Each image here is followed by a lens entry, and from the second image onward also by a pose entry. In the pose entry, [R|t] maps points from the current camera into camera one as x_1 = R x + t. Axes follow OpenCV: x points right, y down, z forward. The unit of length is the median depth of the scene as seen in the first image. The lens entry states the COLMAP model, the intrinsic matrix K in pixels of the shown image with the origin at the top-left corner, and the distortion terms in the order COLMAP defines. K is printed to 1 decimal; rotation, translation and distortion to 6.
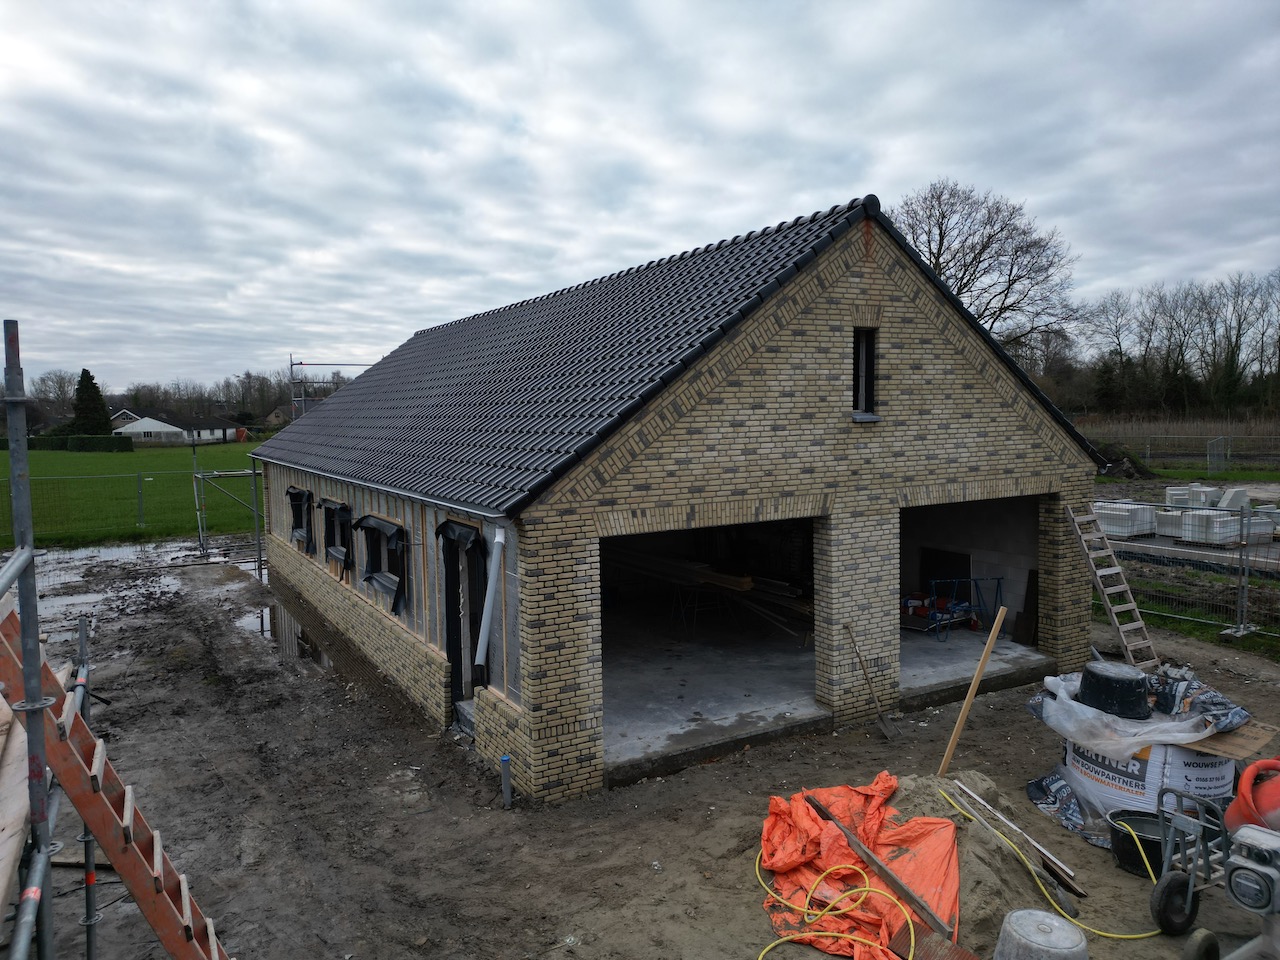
lens RADIAL K [[879.6, 0, 638.9], [0, 879.6, 496.3], [0, 0, 1]] dist [0.057565, -0.042491]
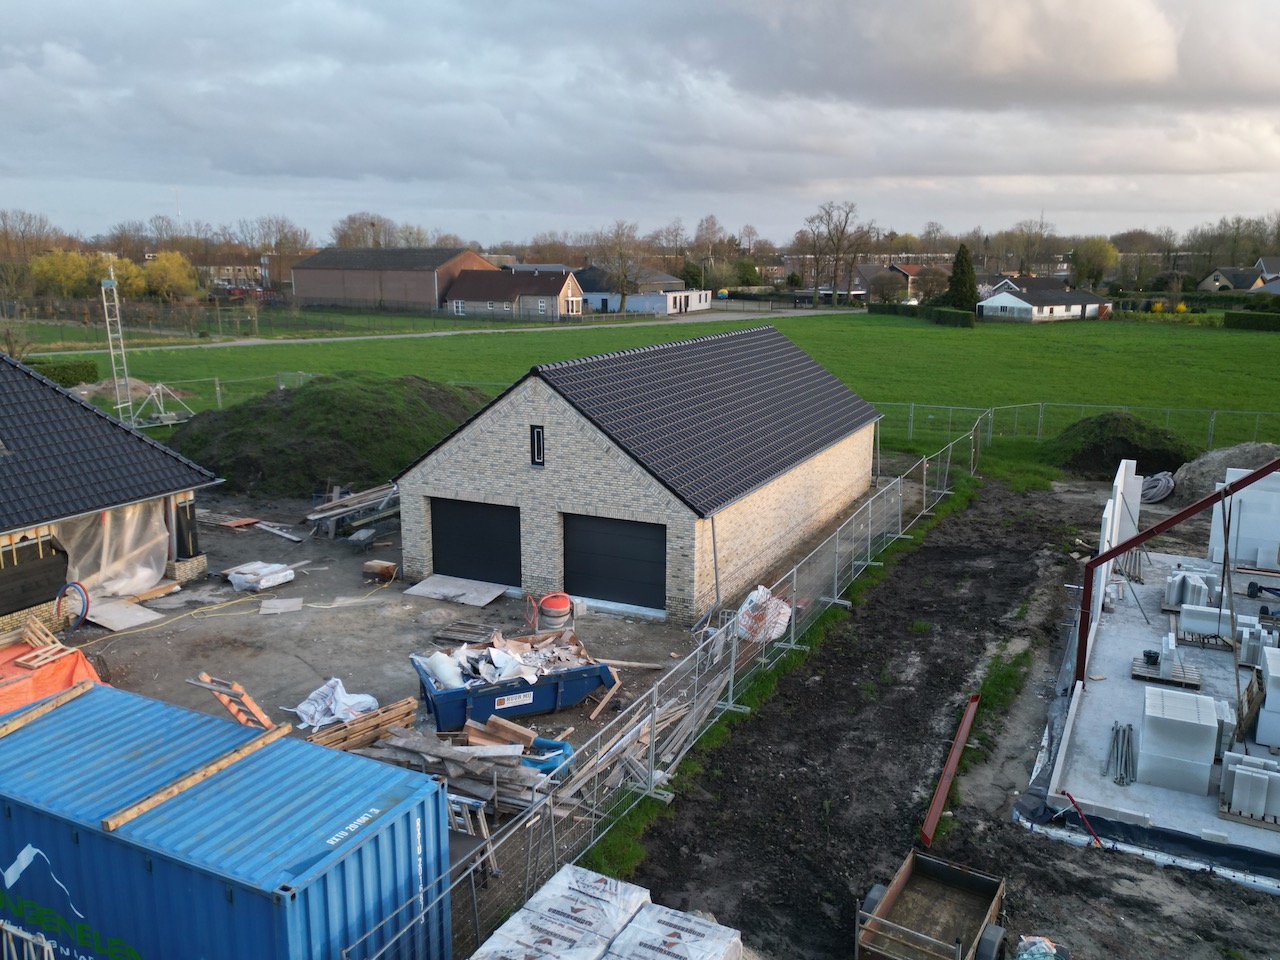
lens RADIAL K [[1025.6, 0, 640.0], [0, 1025.6, 480.0], [0, 0, 1]] dist [0.148406, -0.190125]
pose [[0.554739, 0.194343, -0.809009, 2.368097], [-0.090619, 0.980666, 0.173441, -0.501082], [0.827075, -0.022904, 0.561625, -0.189475]]
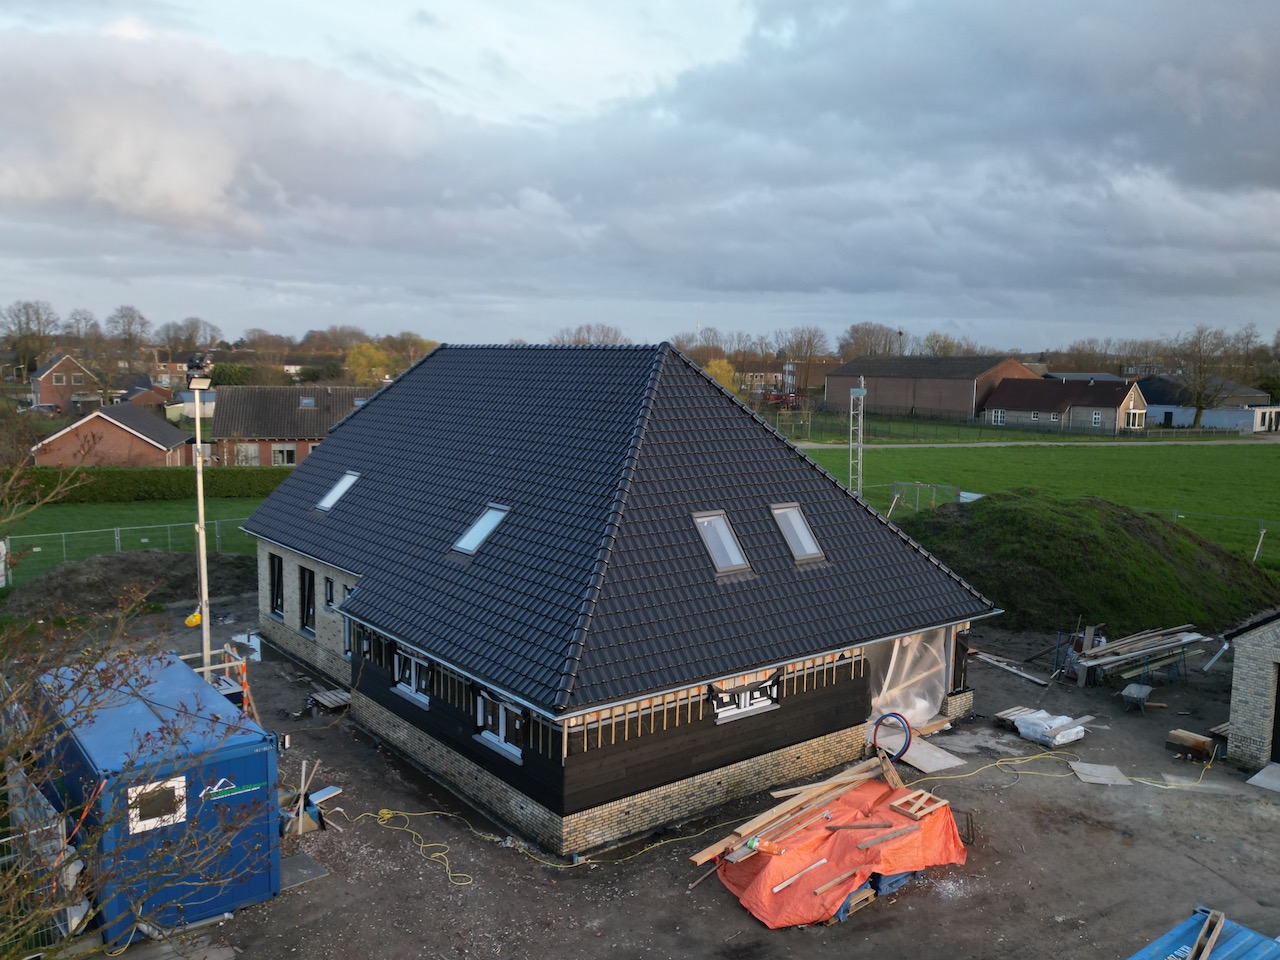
lens RADIAL K [[1038.6, 0, 640.0], [0, 1038.6, 480.0], [0, 0, 1]] dist [0.032116, -0.002058]
pose [[0.138443, 0.134644, -0.981175, 1.805868], [-0.111623, 0.986524, 0.119628, -0.430651], [0.984060, 0.092960, 0.151606, -0.782261]]
